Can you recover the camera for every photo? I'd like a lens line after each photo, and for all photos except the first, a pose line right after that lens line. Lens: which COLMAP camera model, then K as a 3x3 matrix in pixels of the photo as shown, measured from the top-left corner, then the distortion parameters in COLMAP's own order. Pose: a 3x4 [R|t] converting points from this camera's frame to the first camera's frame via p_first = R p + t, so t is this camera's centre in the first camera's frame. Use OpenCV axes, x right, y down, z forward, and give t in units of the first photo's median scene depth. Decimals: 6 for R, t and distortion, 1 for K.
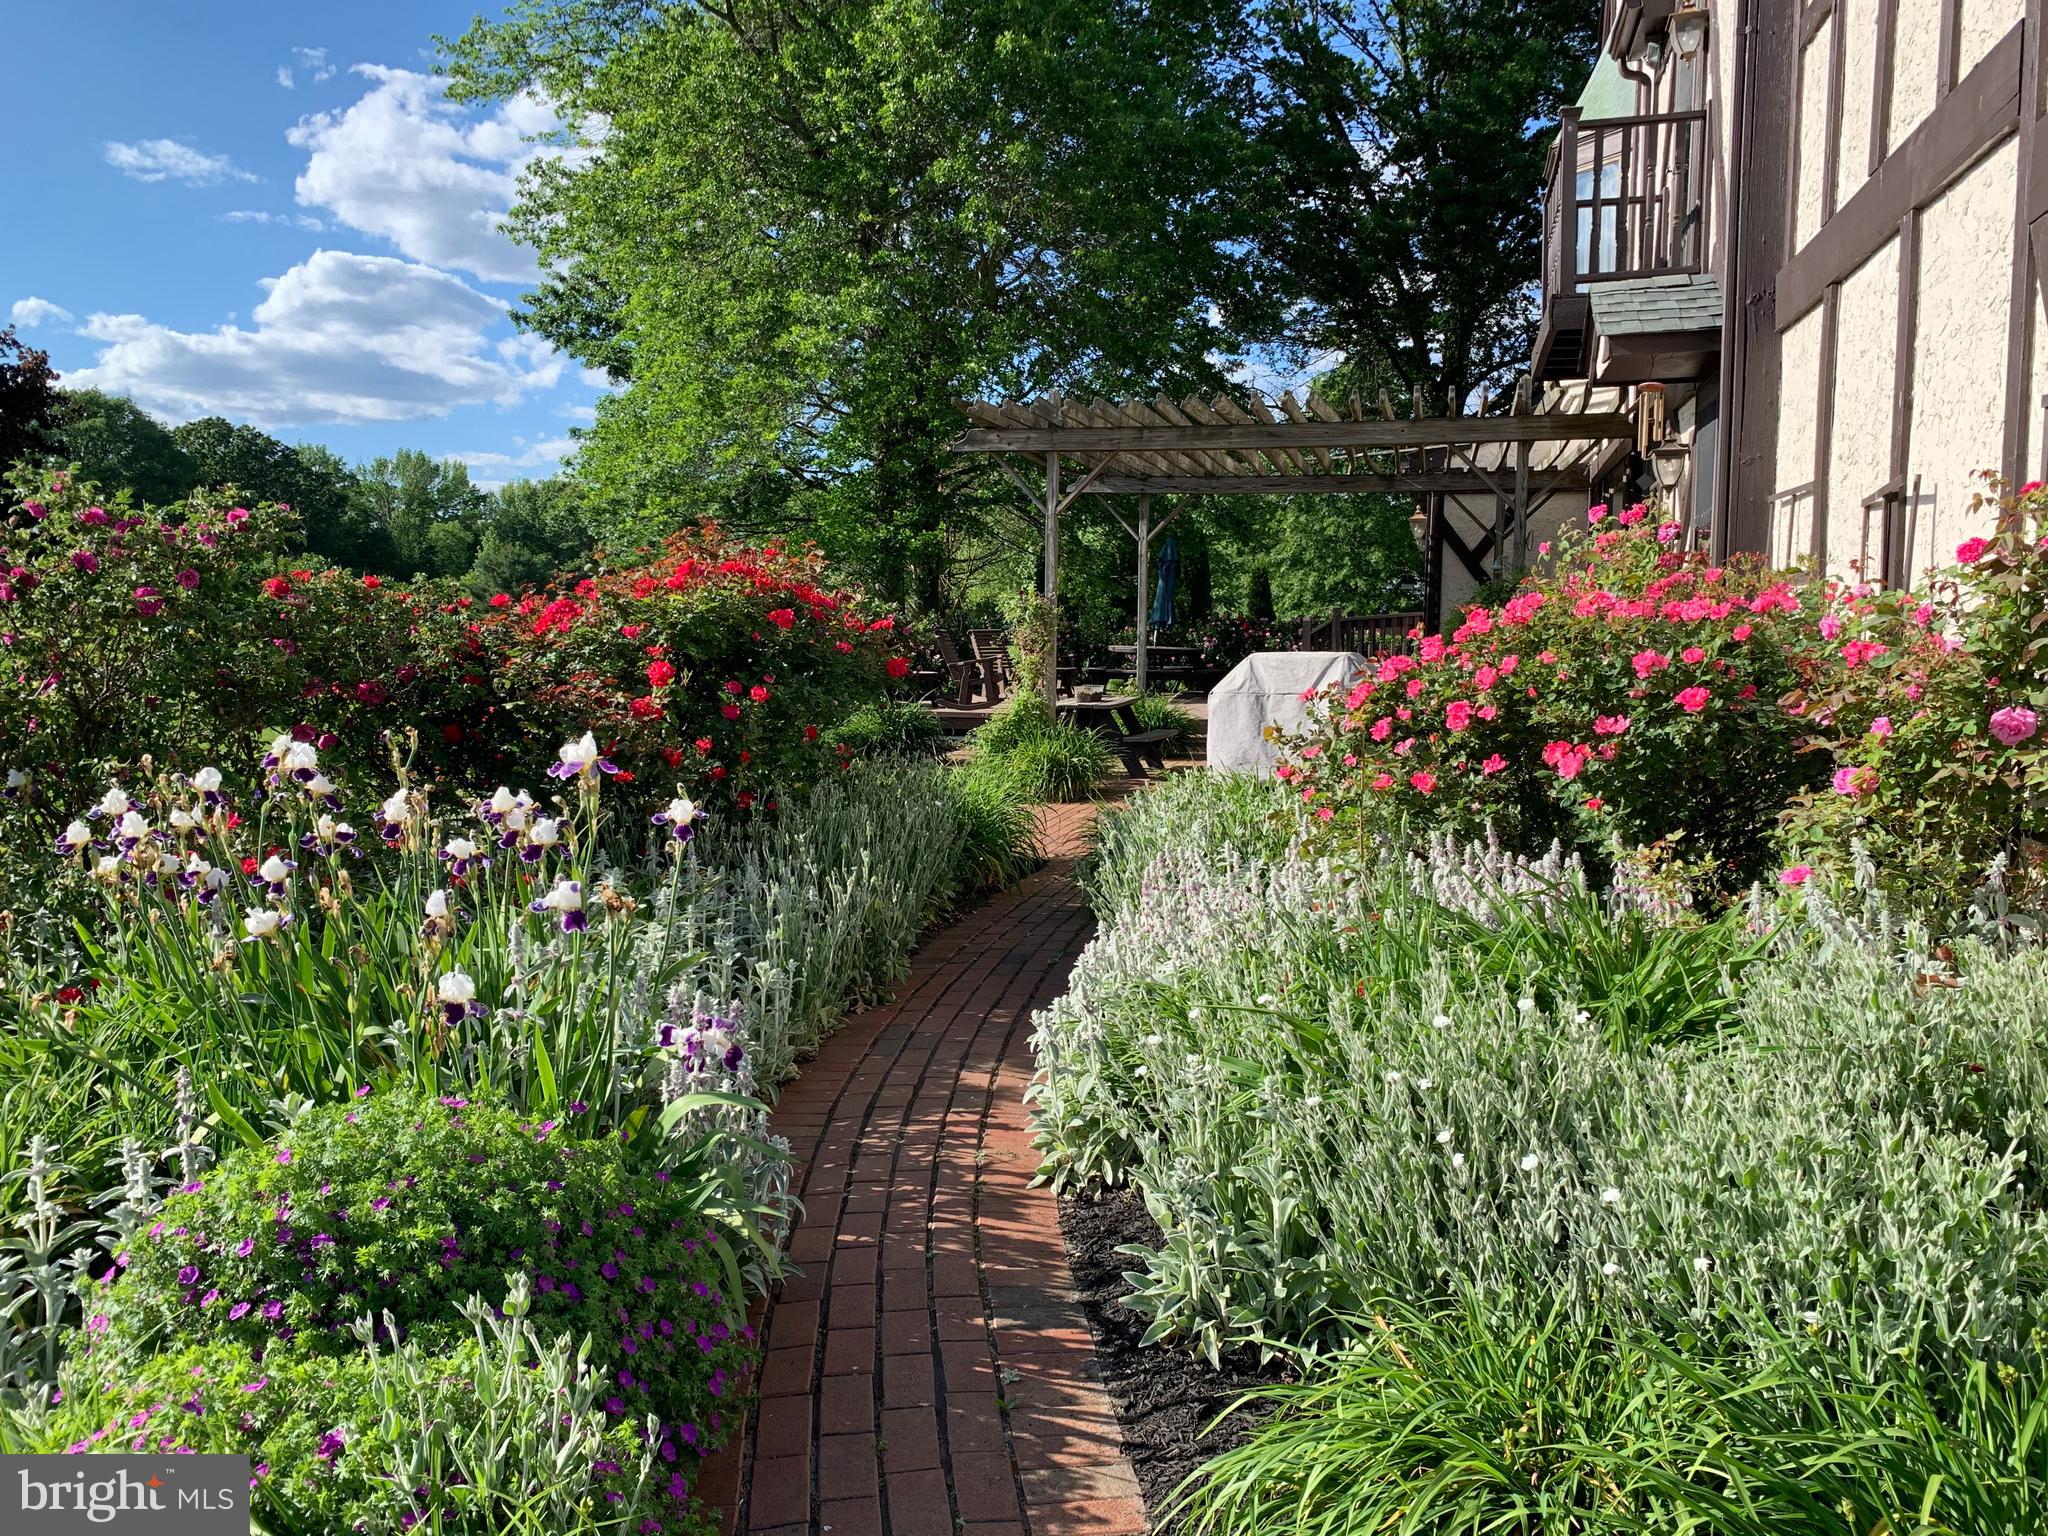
lens RADIAL K [[1541.6, 0, 1025.2], [0, 1541.6, 781.4], [0, 0, 1]] dist [-0.023994, -0.009284]
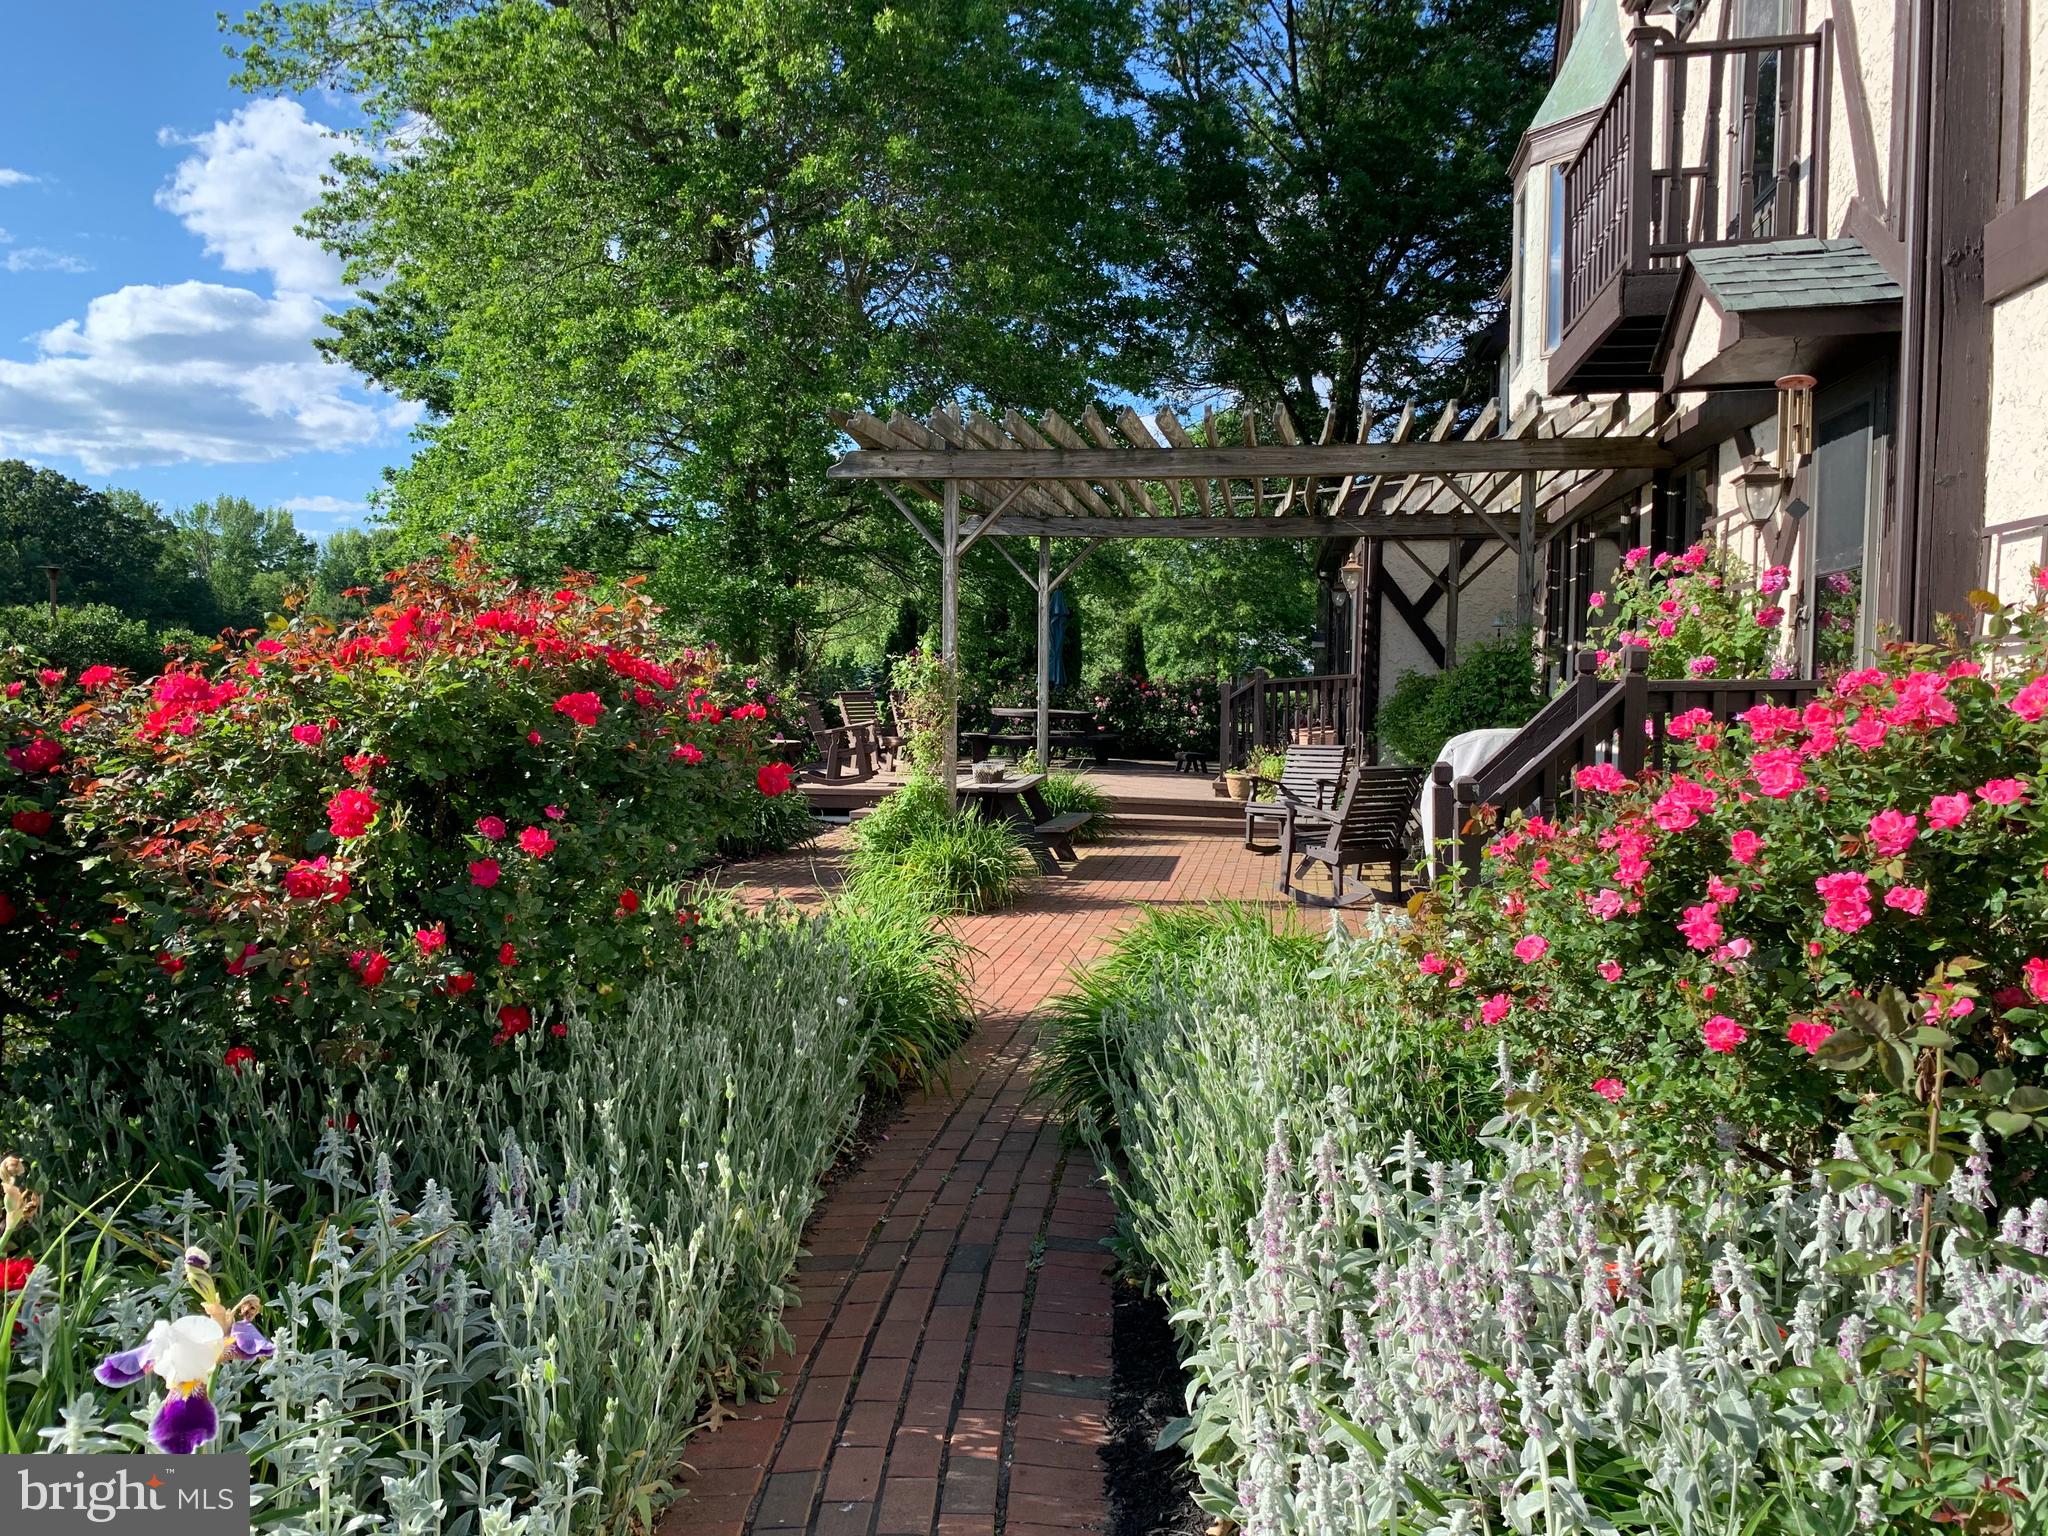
lens RADIAL K [[1541.6, 0, 1028.8], [0, 1541.6, 752.8], [0, 0, 1]] dist [-0.023994, -0.009284]
pose [[0.995208, -0.005393, 0.097628, -0.015142], [0.010554, 0.998569, -0.052430, -0.019134], [-0.097206, 0.053209, 0.993841, 0.136080]]
